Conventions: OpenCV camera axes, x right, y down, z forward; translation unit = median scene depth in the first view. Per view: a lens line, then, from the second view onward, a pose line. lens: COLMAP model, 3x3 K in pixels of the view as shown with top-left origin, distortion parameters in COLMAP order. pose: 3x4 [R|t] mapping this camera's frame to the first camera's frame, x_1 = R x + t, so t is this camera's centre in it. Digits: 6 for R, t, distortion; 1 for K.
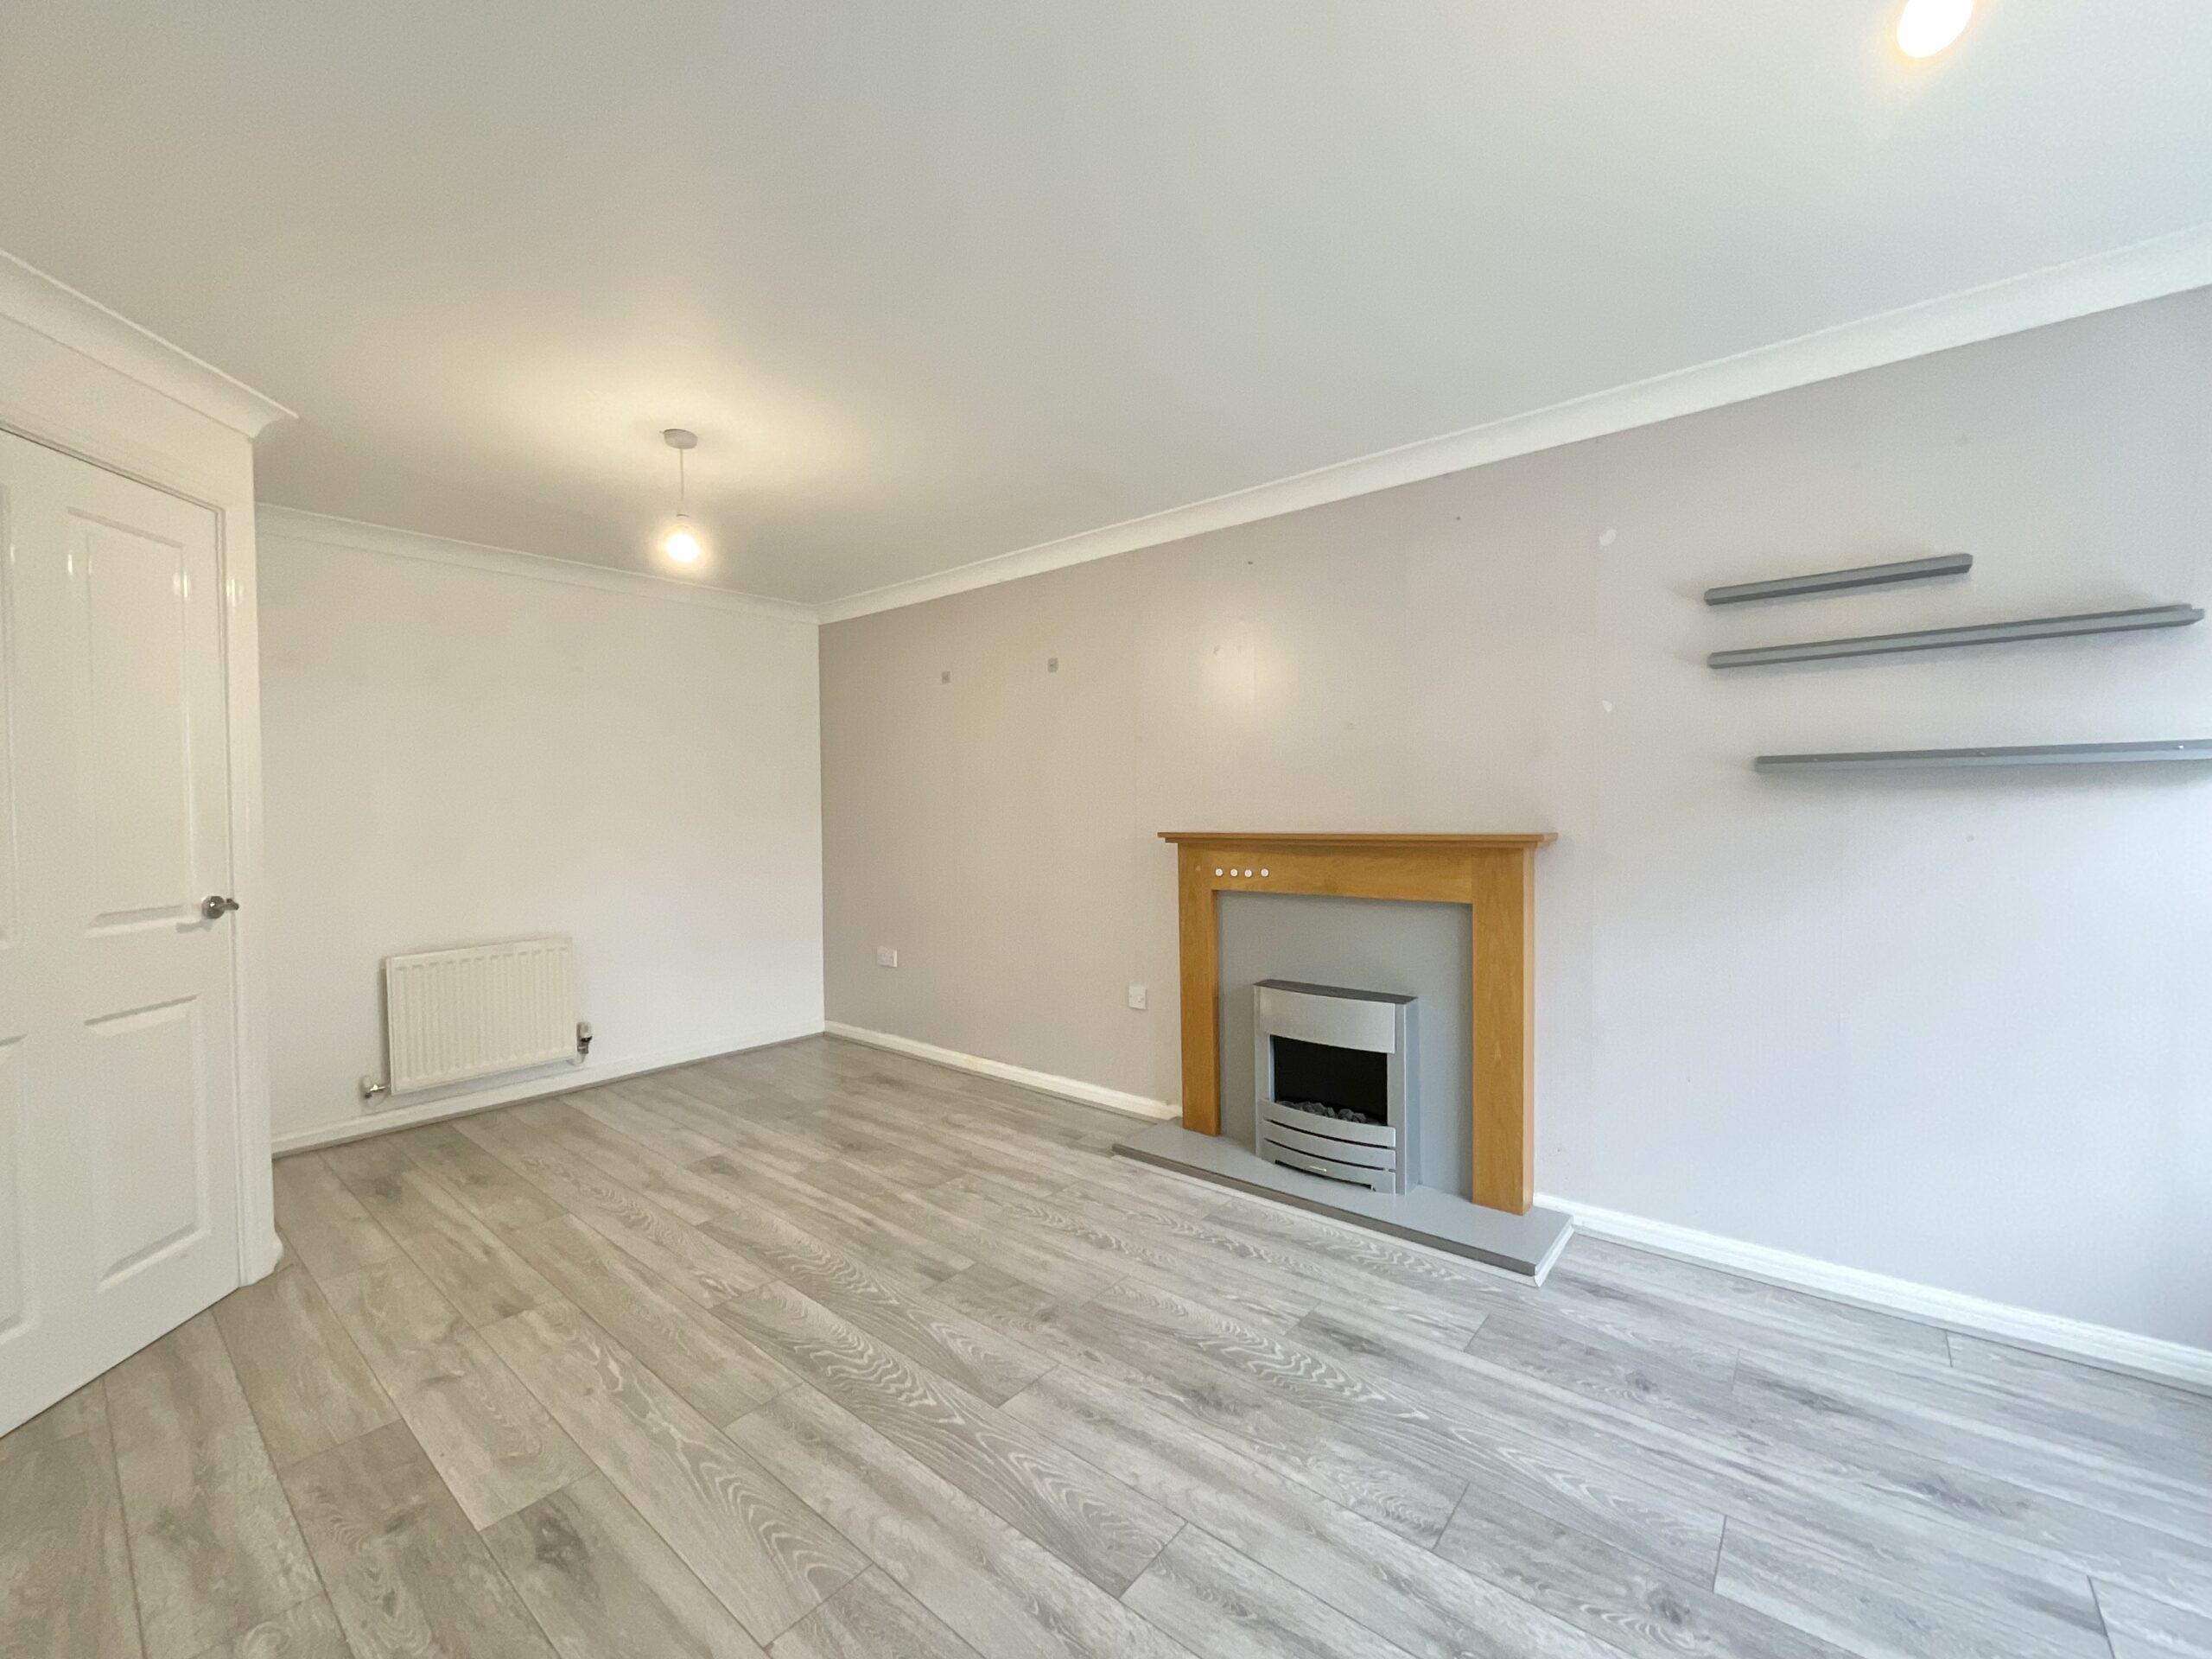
lens RADIAL K [[905.5, 0, 1111.4], [0, 905.5, 827.0], [0, 0, 1]] dist [0.004707, -0.002579]
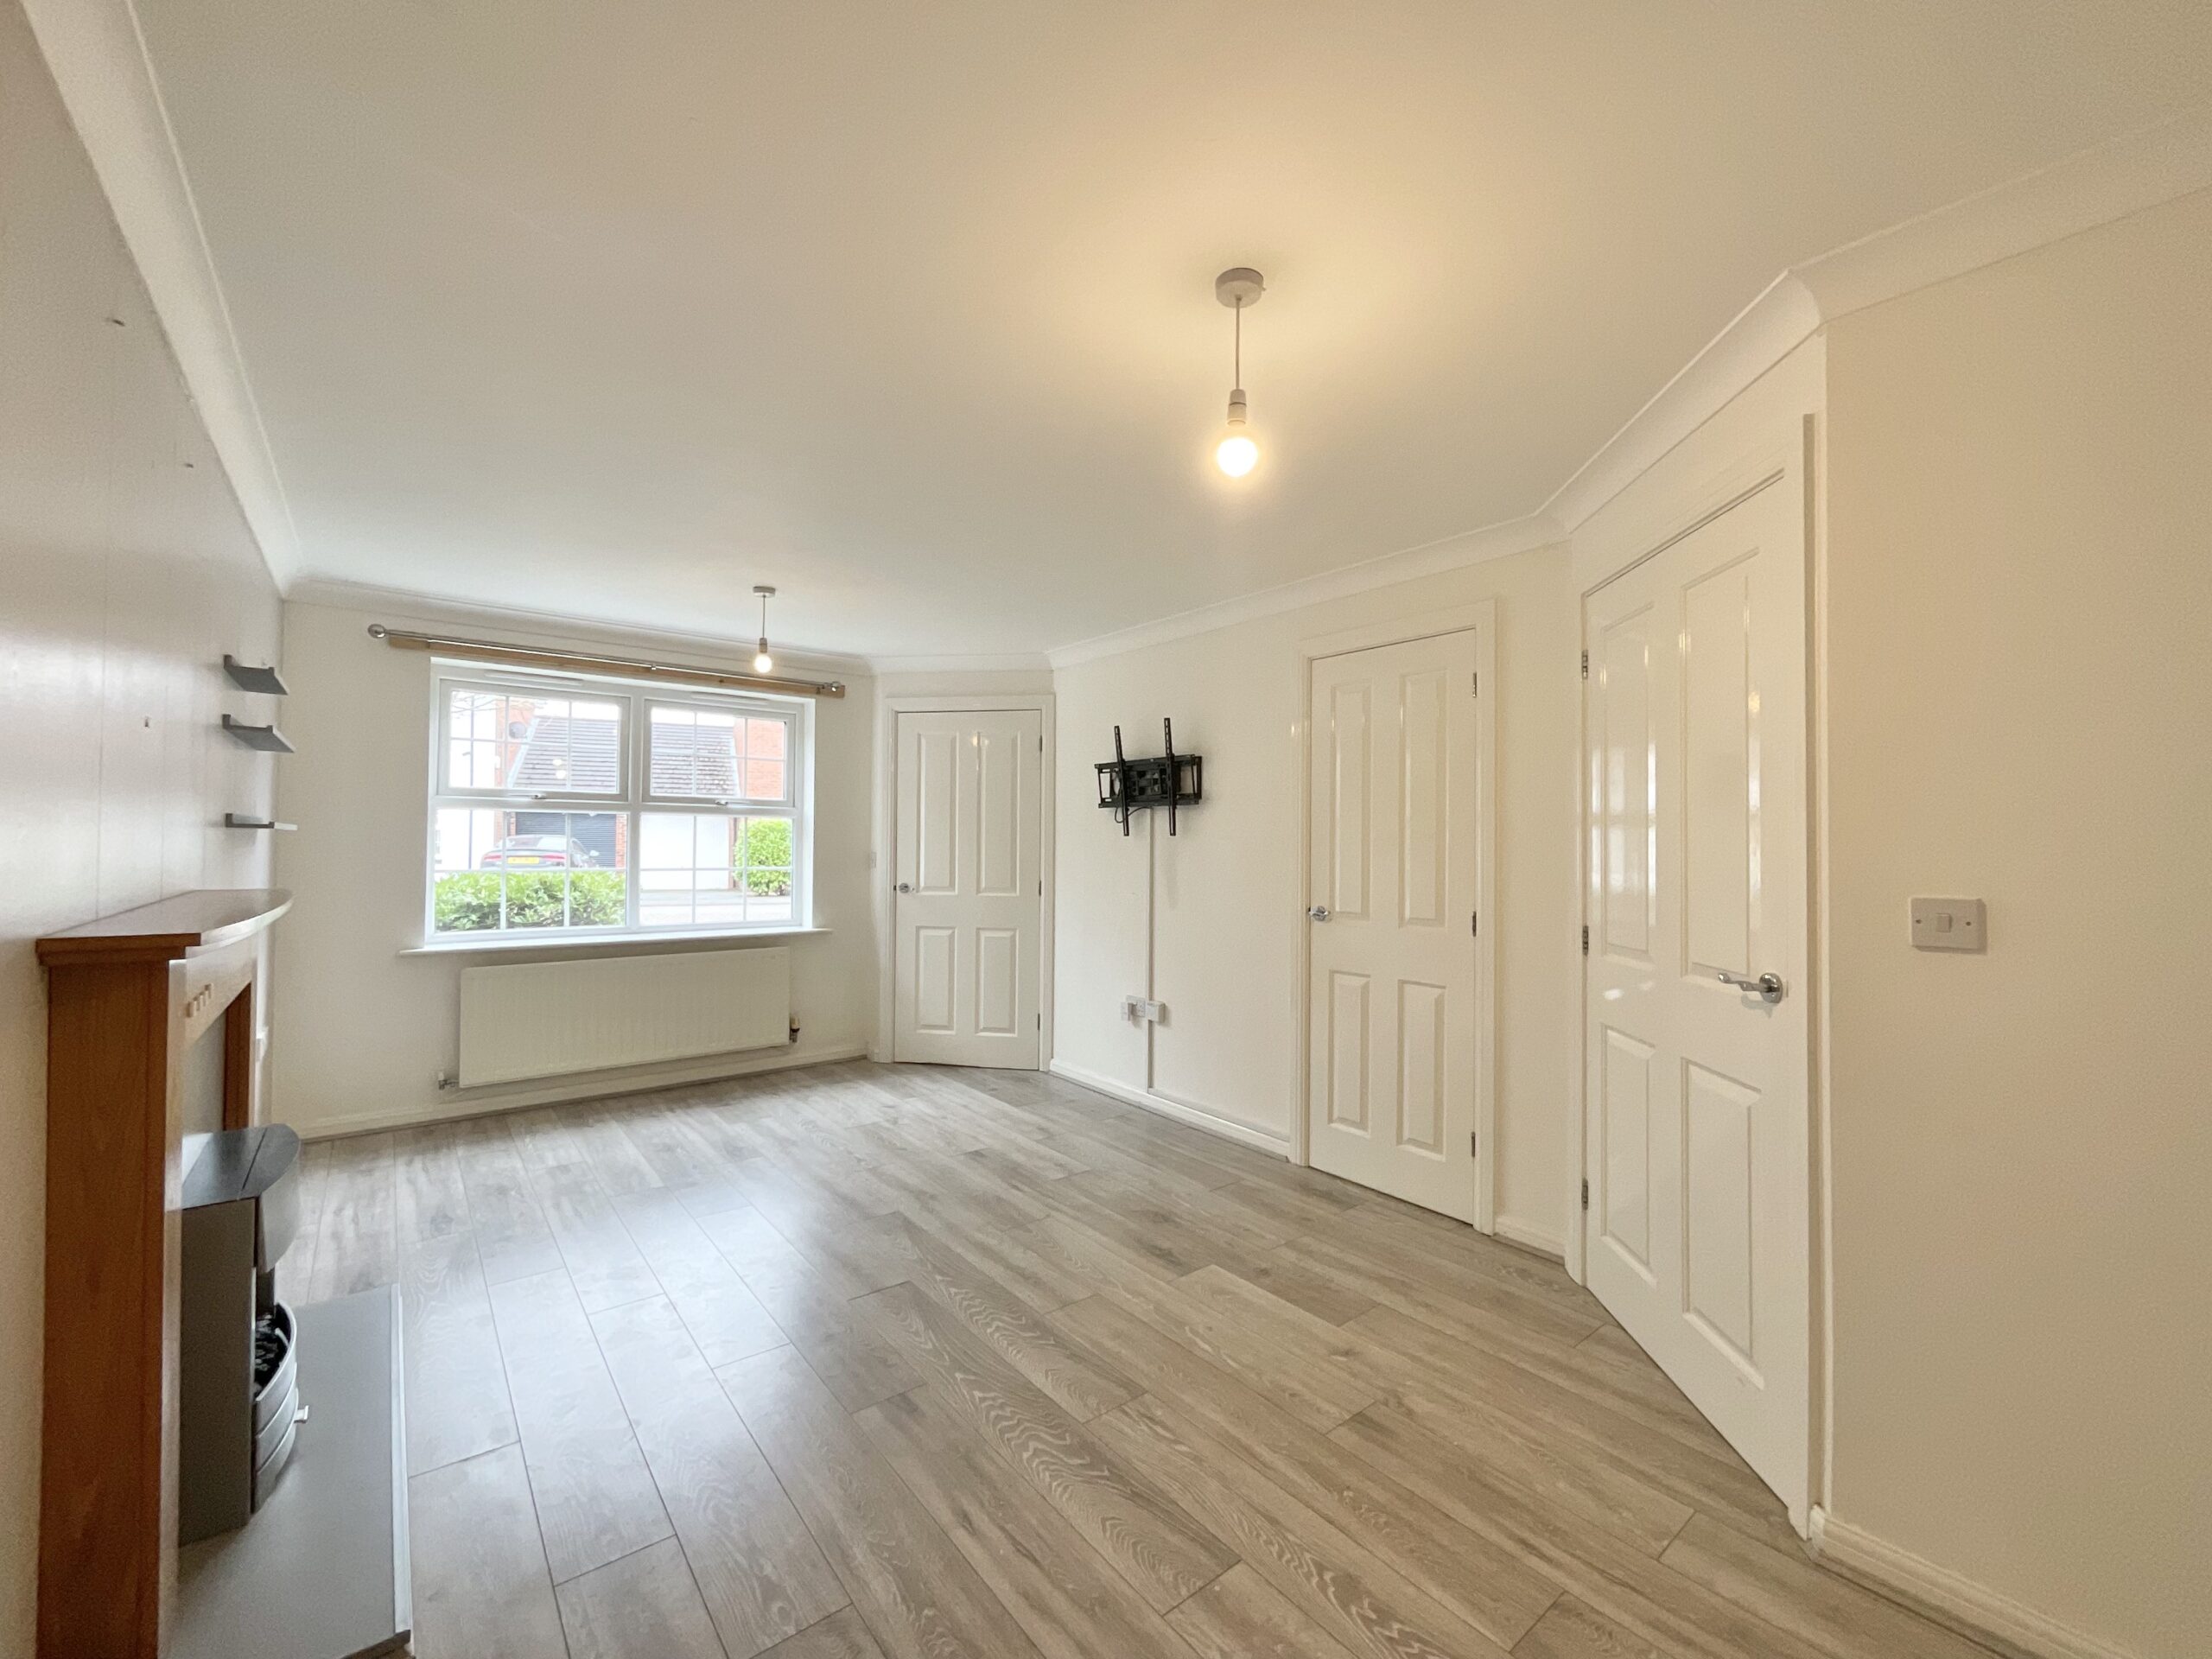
lens RADIAL K [[905.5, 0, 1110.5], [0, 905.5, 837.2], [0, 0, 1]] dist [0.004707, -0.002579]
pose [[-0.979117, 0.004090, 0.203254, -0.583650], [0.005433, 0.999967, 0.006047, -0.047922], [-0.203223, 0.007025, -0.979107, 1.870133]]
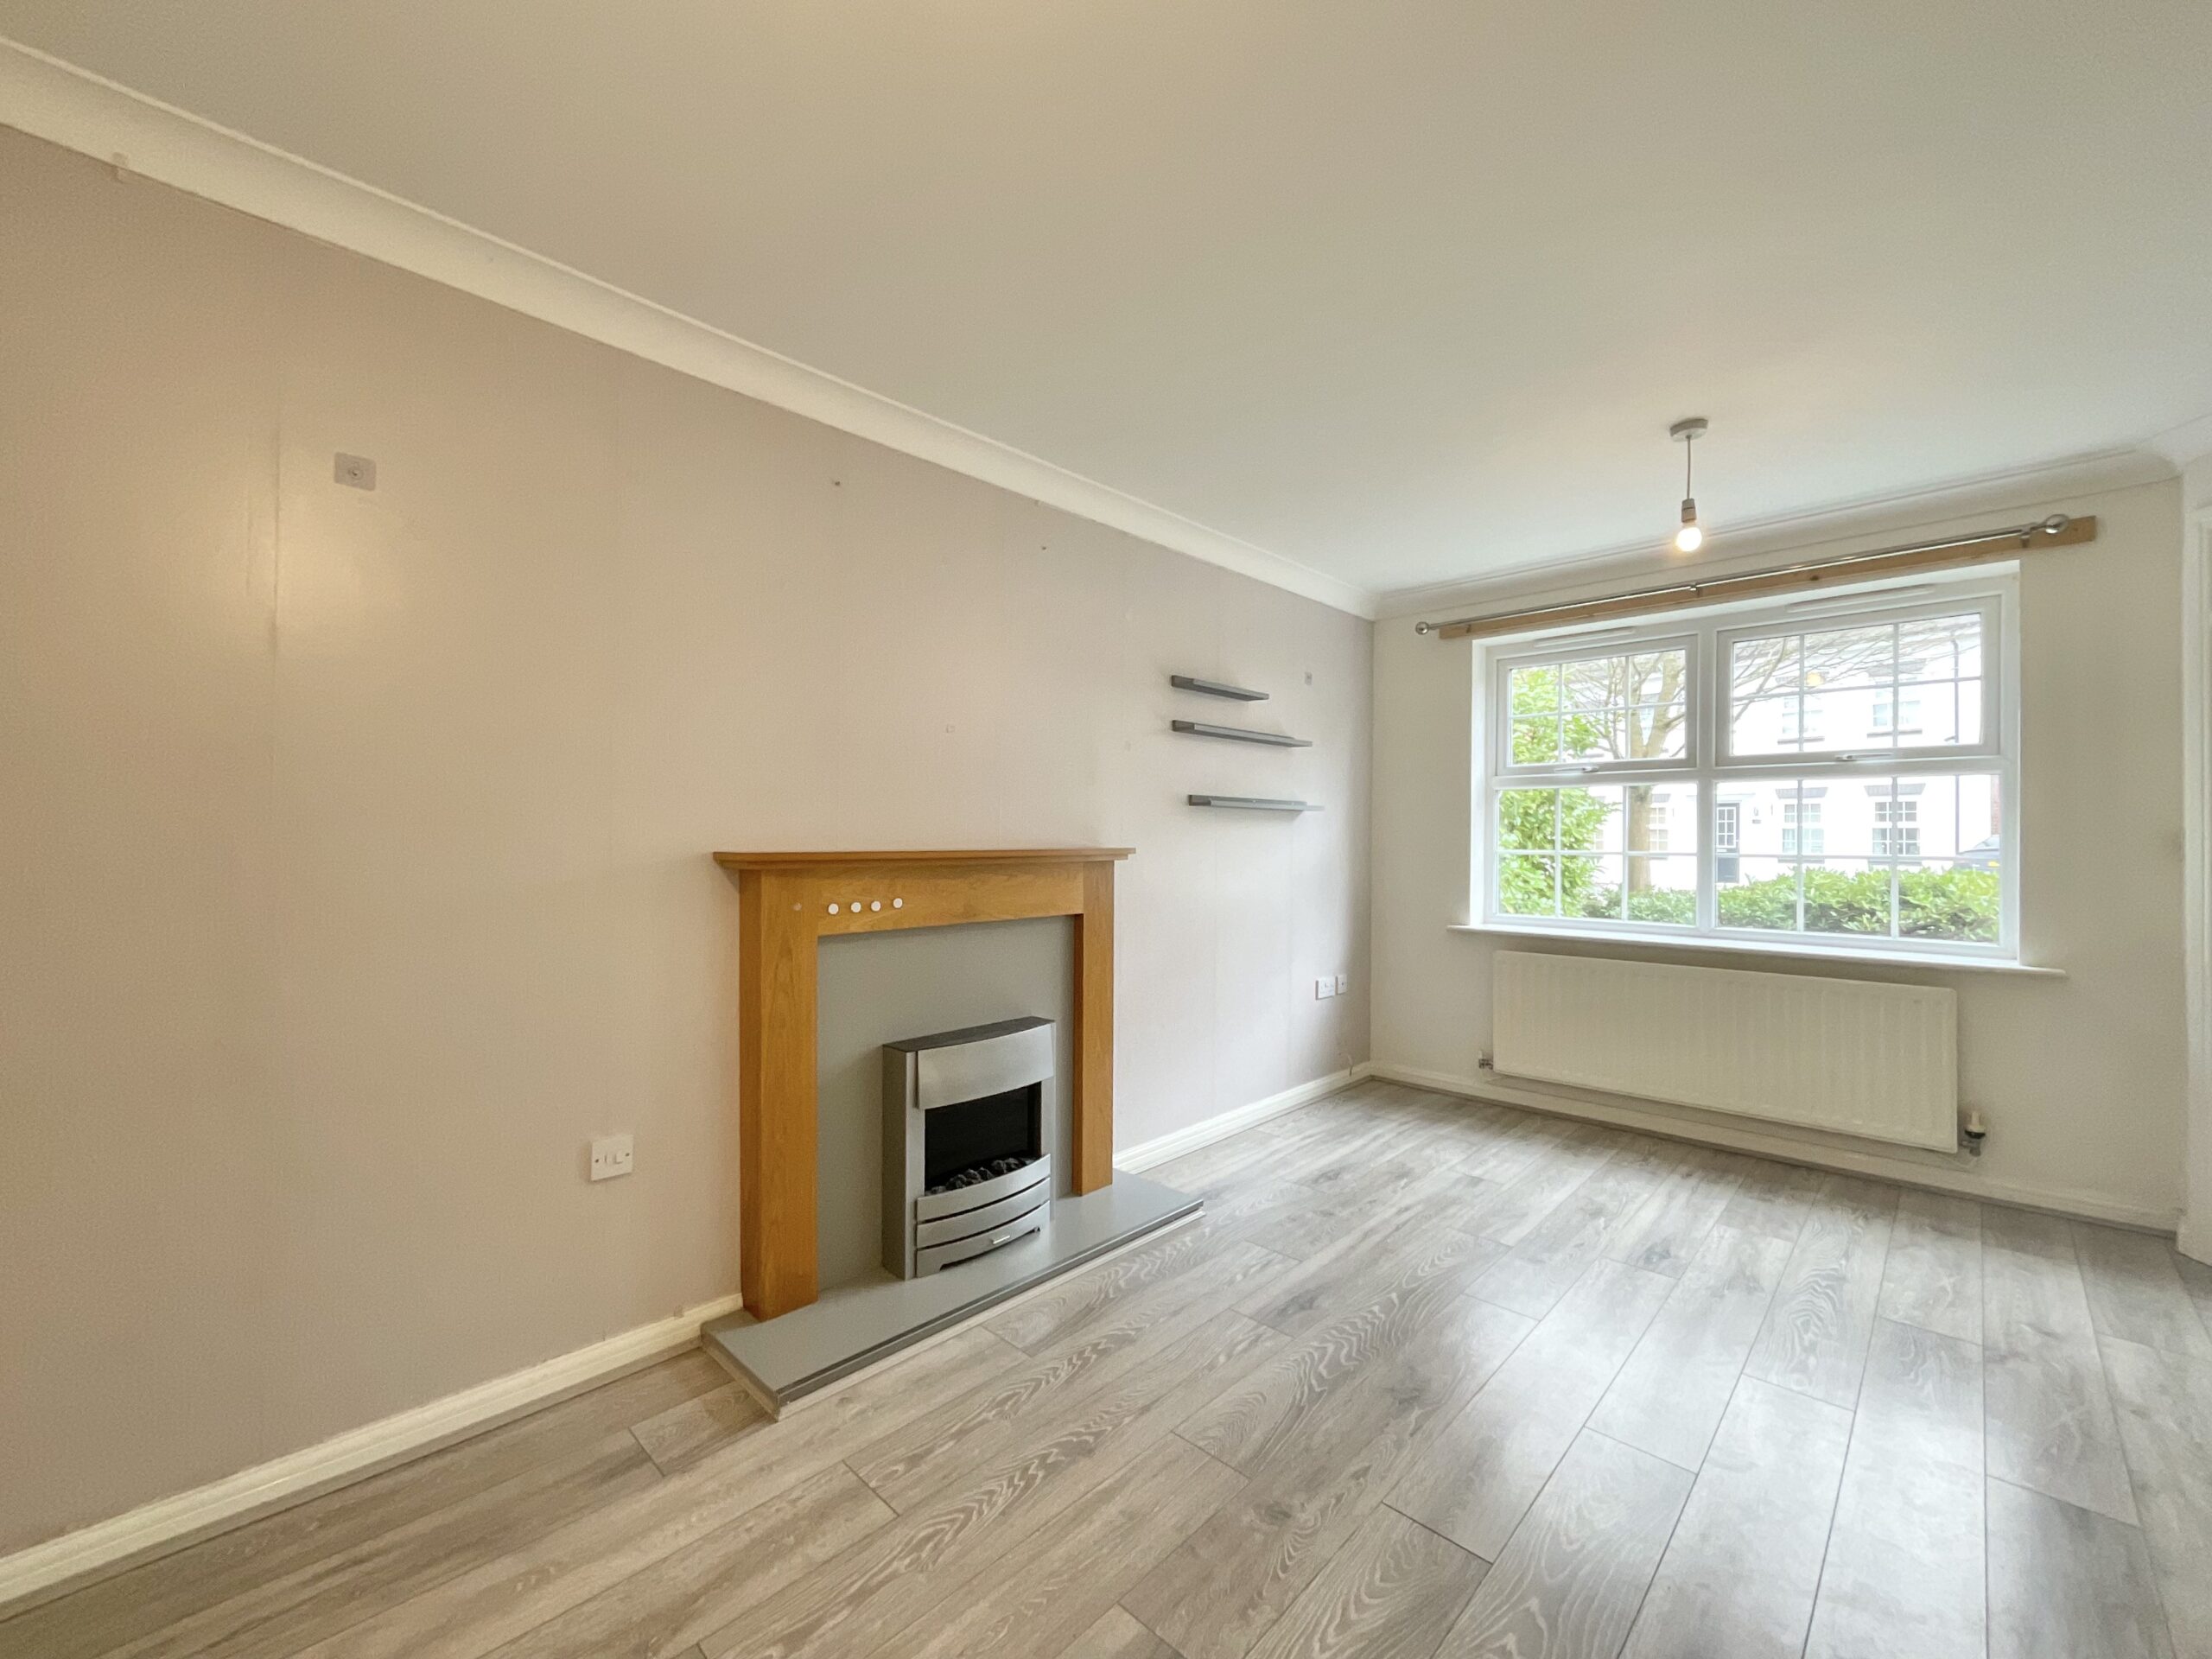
lens RADIAL K [[905.5, 0, 1099.3], [0, 905.5, 836.0], [0, 0, 1]] dist [0.004707, -0.002579]
pose [[0.078768, 0.012970, 0.996809, -0.770623], [0.011686, 0.999835, -0.013932, 0.008603], [-0.996824, 0.012746, 0.078604, 1.026501]]
